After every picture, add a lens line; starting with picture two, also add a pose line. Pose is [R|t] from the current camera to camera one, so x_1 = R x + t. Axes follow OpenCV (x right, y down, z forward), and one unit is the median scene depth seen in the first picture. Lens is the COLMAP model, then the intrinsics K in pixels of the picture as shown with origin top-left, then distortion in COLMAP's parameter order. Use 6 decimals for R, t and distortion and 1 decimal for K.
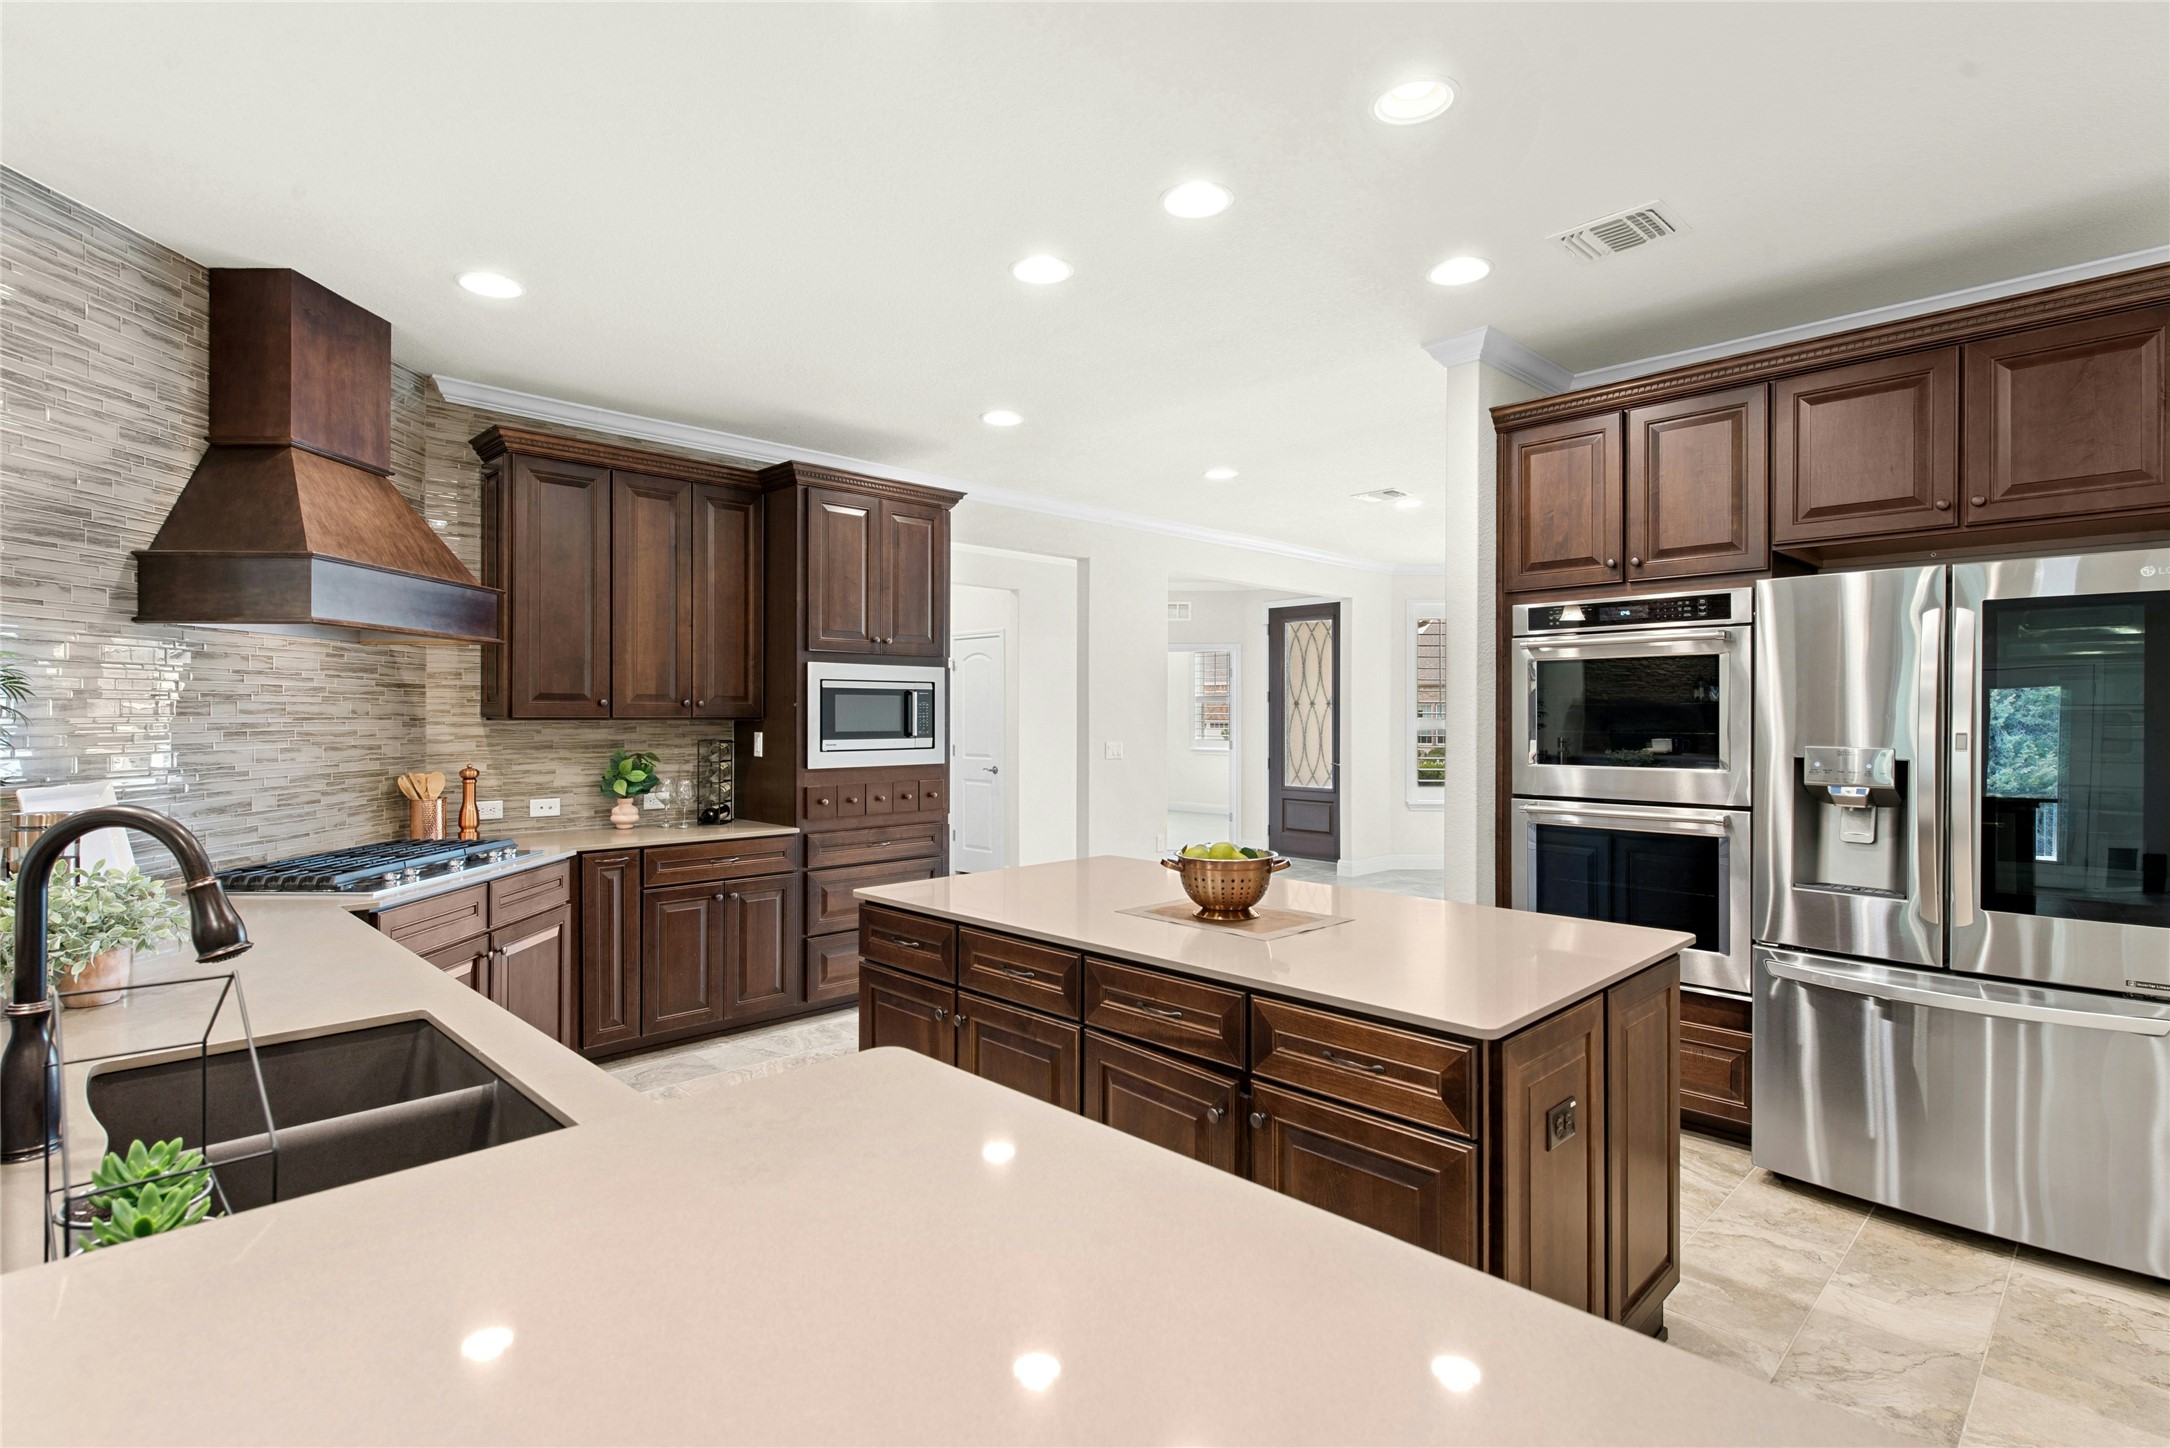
lens RADIAL K [[1058.6, 0, 1096.7], [0, 1058.6, 713.5], [0, 0, 1]] dist [0.011373, -0.004524]
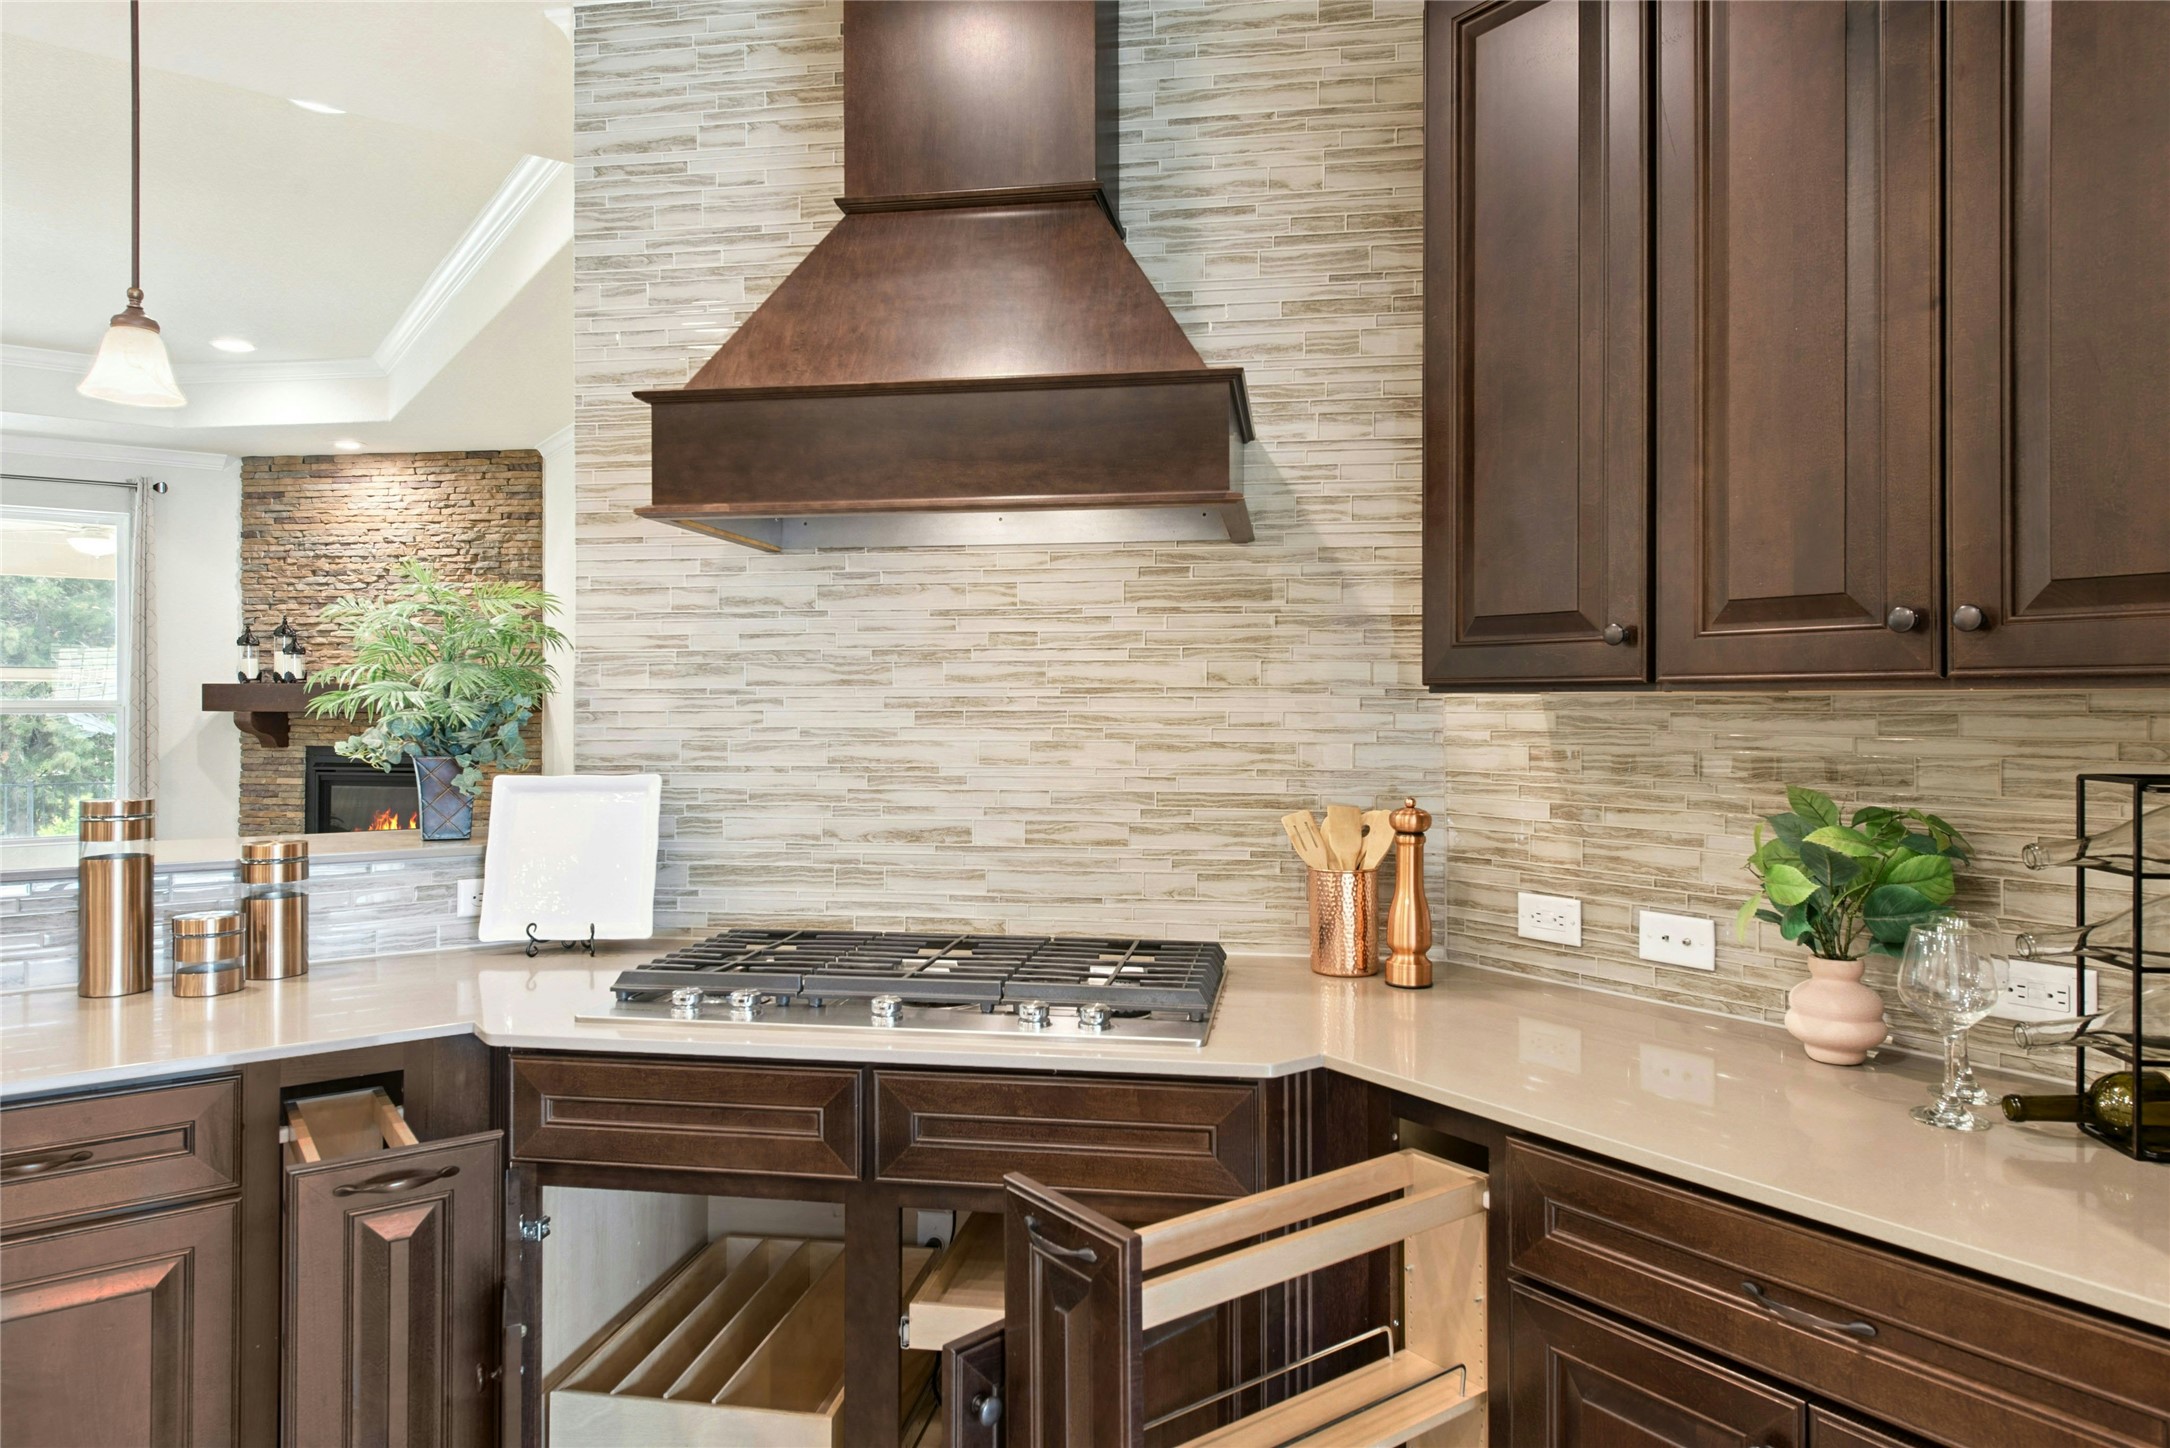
lens RADIAL K [[1346.1, 0, 1075.8], [0, 1346.1, 704.4], [0, 0, 1]] dist [0.021499, -0.015054]
pose [[-0.162089, -0.002257, -0.986774, -0.046601], [0.000534, 0.999997, -0.002375, 0.012339], [0.986776, -0.000912, -0.162087, 0.983927]]
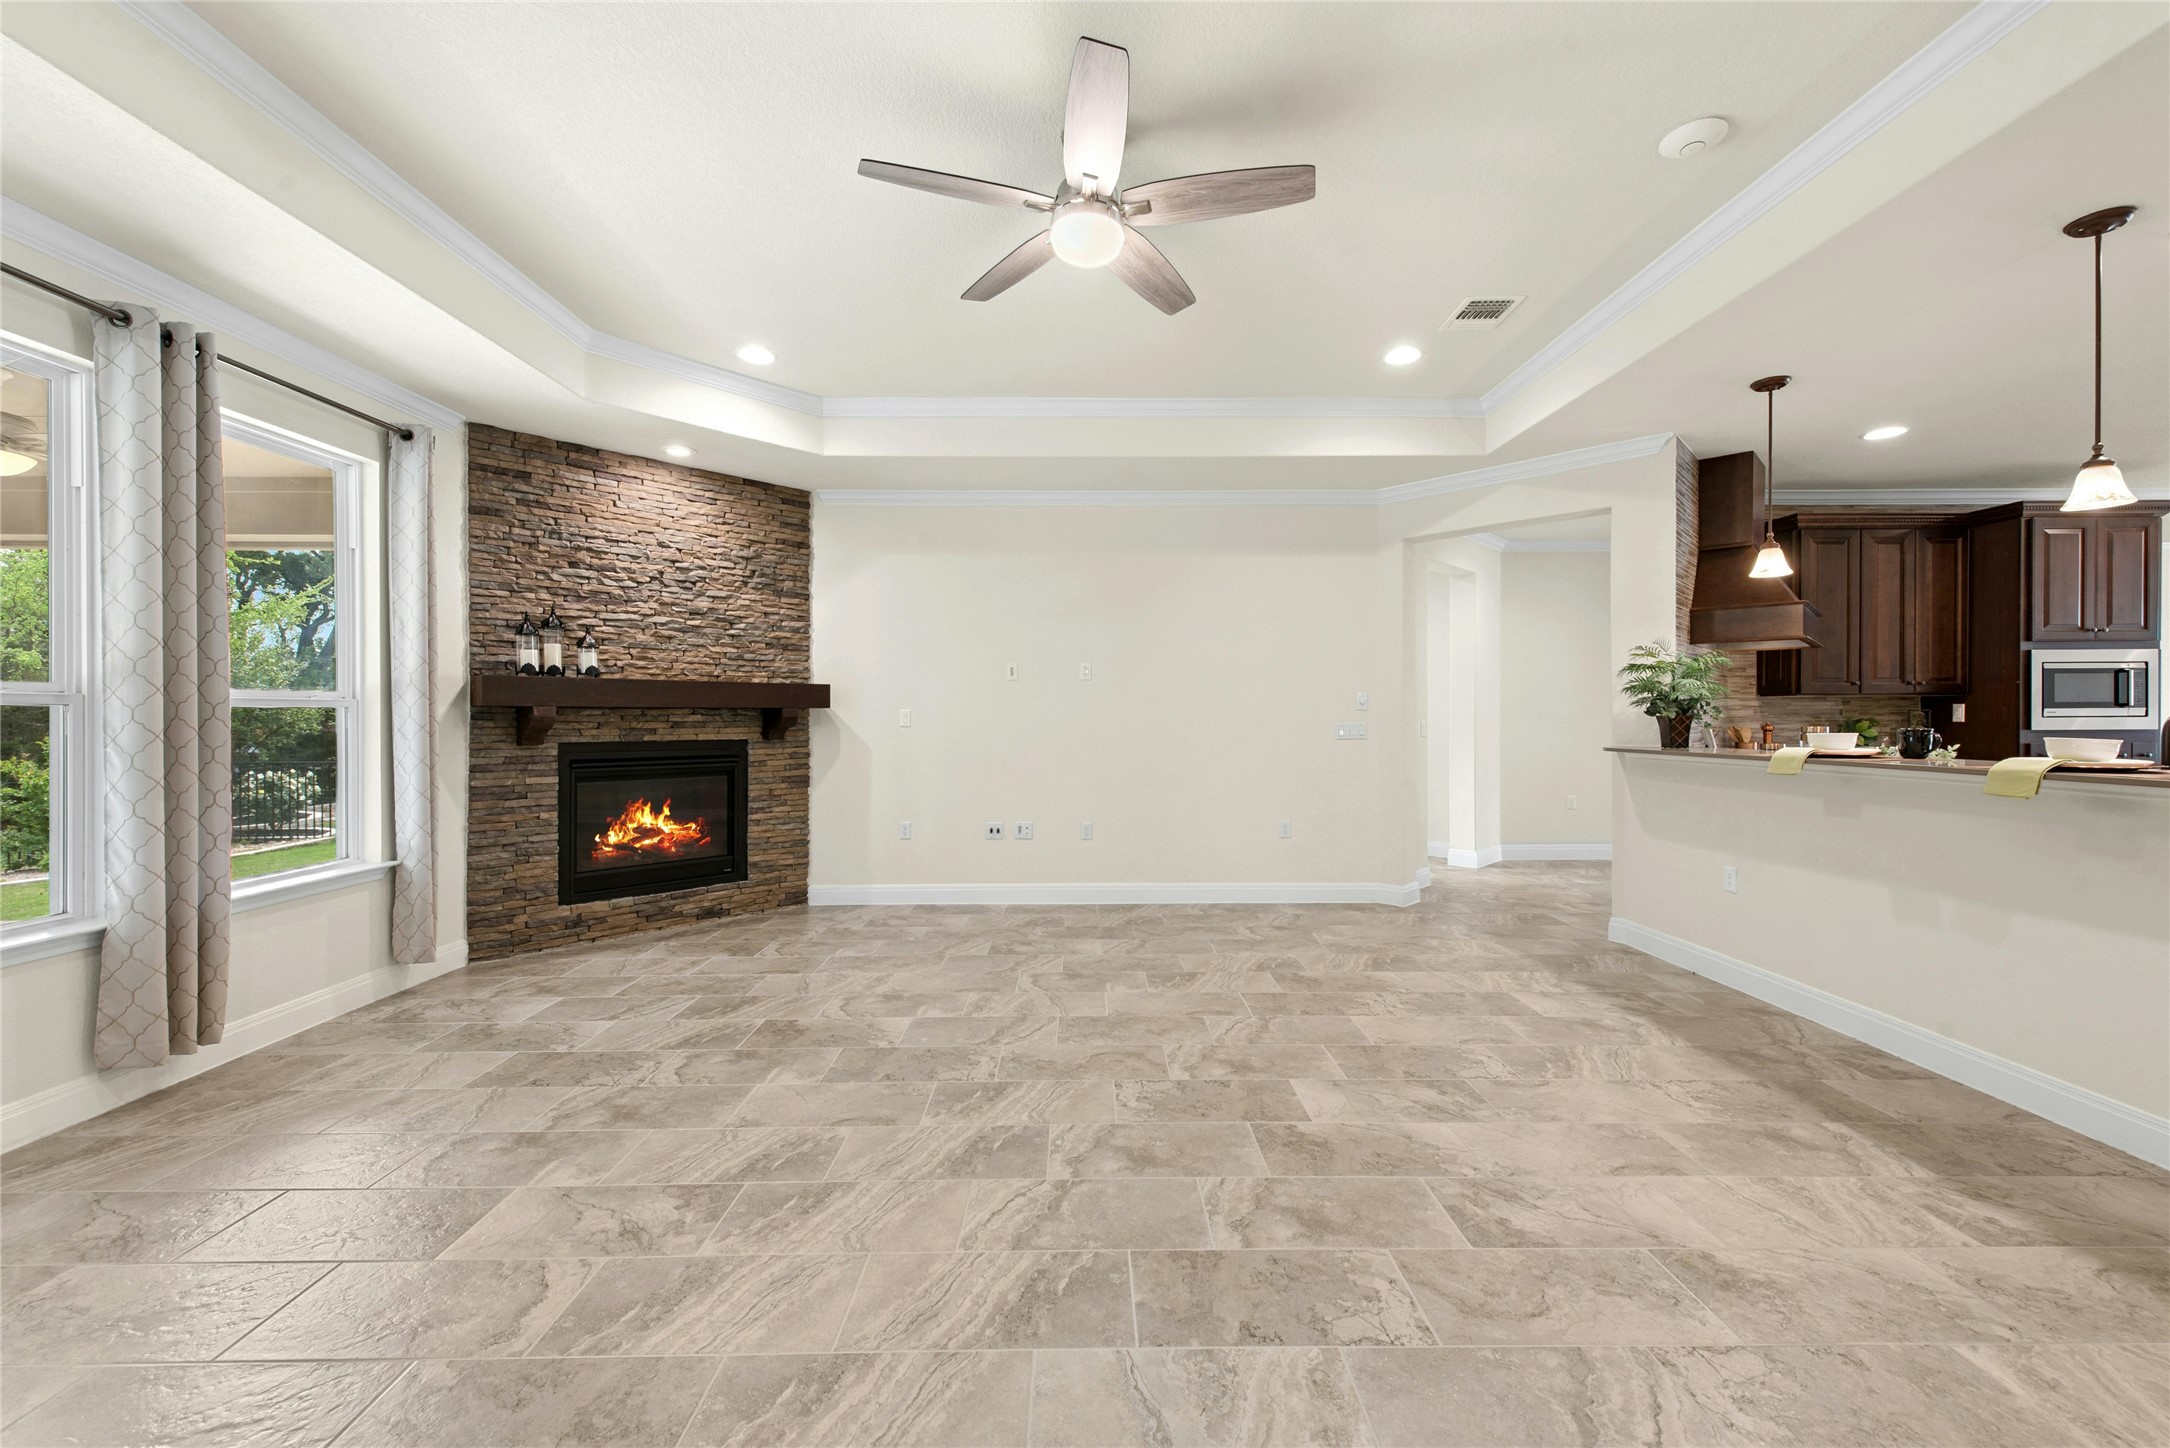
lens RADIAL K [[843.7, 0, 1088.9], [0, 843.7, 715.4], [0, 0, 1]] dist [0.007697, -0.001860]
pose [[0.714113, -0.000929, -0.700030, -0.433737], [0.005200, 0.999979, 0.003978, 0.027346], [0.700011, -0.006481, 0.714102, -0.702063]]
